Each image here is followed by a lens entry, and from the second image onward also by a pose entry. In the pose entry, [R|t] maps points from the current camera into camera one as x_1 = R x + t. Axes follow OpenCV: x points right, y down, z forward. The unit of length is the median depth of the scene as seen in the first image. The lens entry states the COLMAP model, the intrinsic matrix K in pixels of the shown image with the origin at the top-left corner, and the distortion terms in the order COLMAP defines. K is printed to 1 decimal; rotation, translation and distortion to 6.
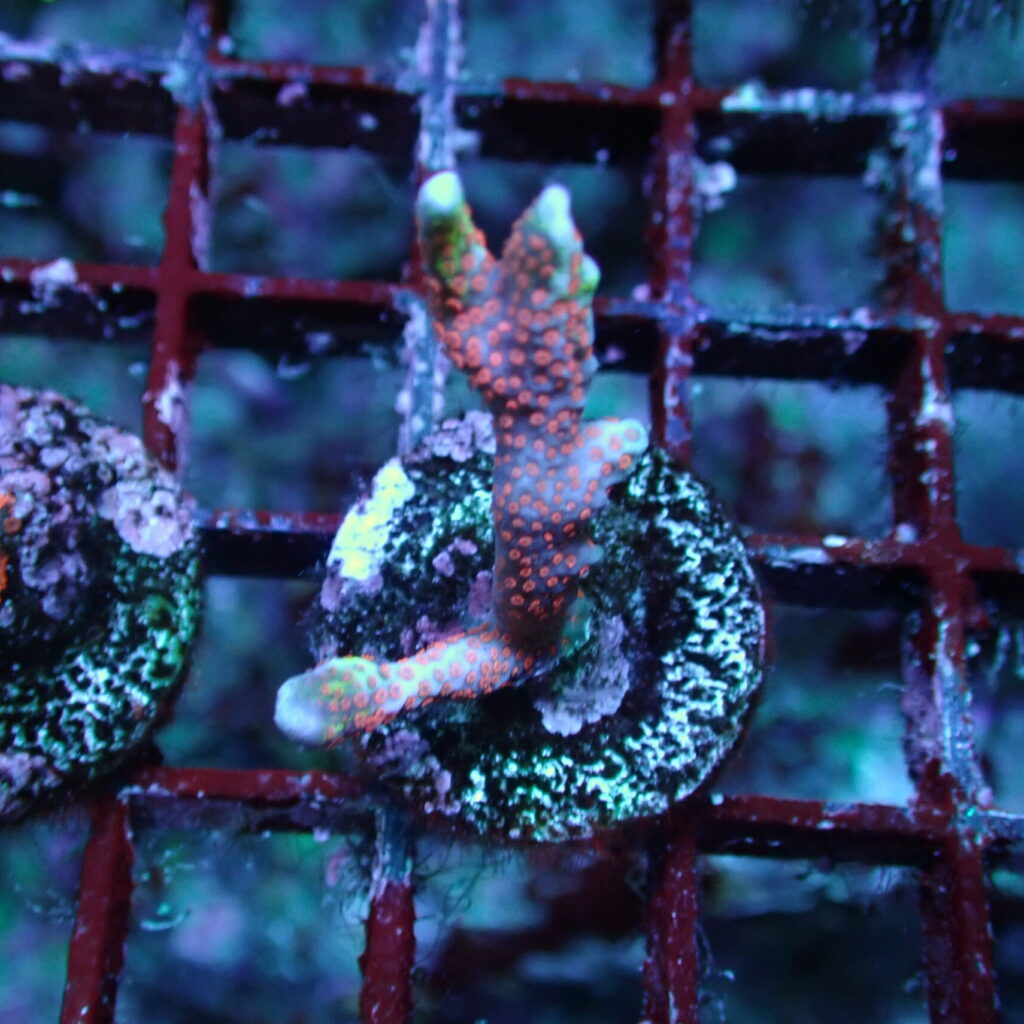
lens RADIAL K [[1809.1, 0, 510.7], [0, 1809.1, 535.3], [0, 0, 1]] dist [0.297981, 0.127586]
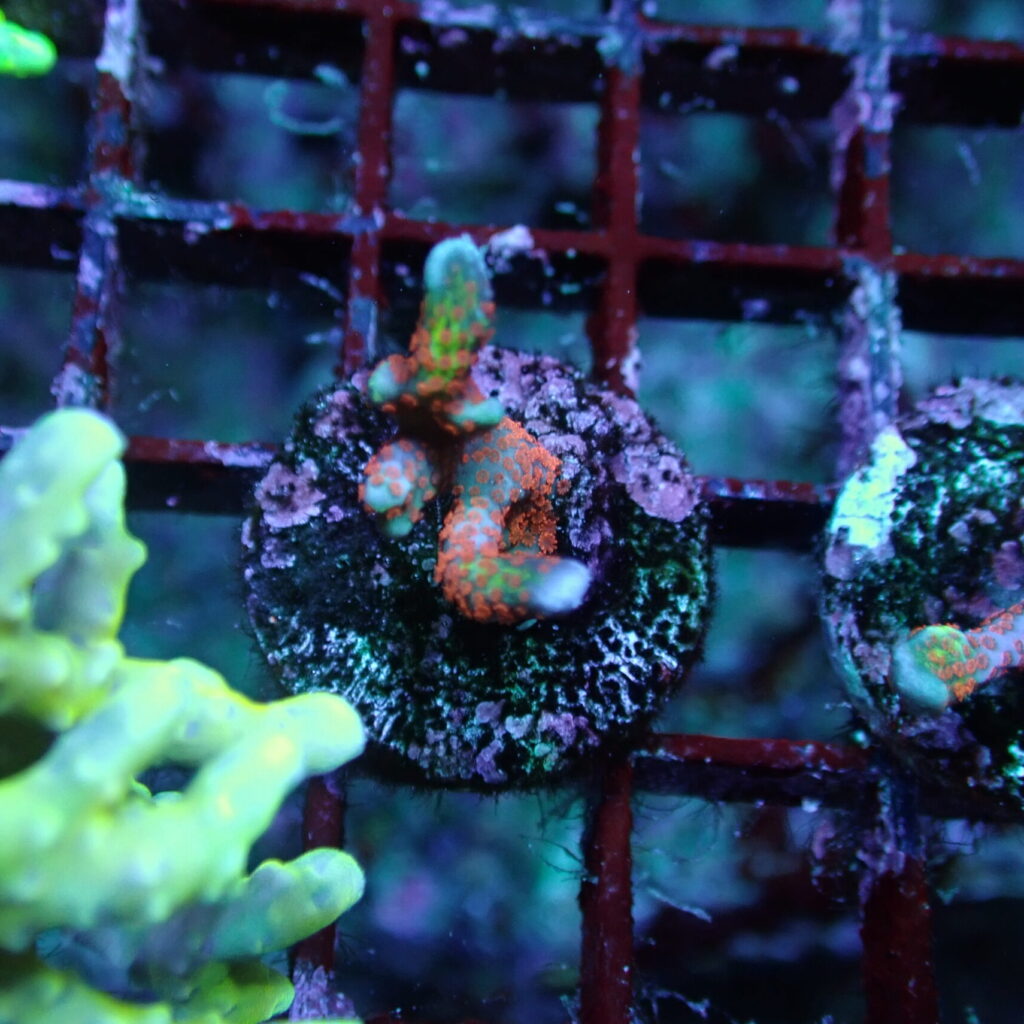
lens RADIAL K [[1809.1, 0, 510.7], [0, 1809.1, 535.3], [0, 0, 1]] dist [0.297981, 0.127586]
pose [[0.999716, 0.015419, 0.018149, -0.295109], [-0.015575, 0.999843, 0.008496, 0.012156], [-0.018015, -0.008776, 0.999799, 0.011622]]
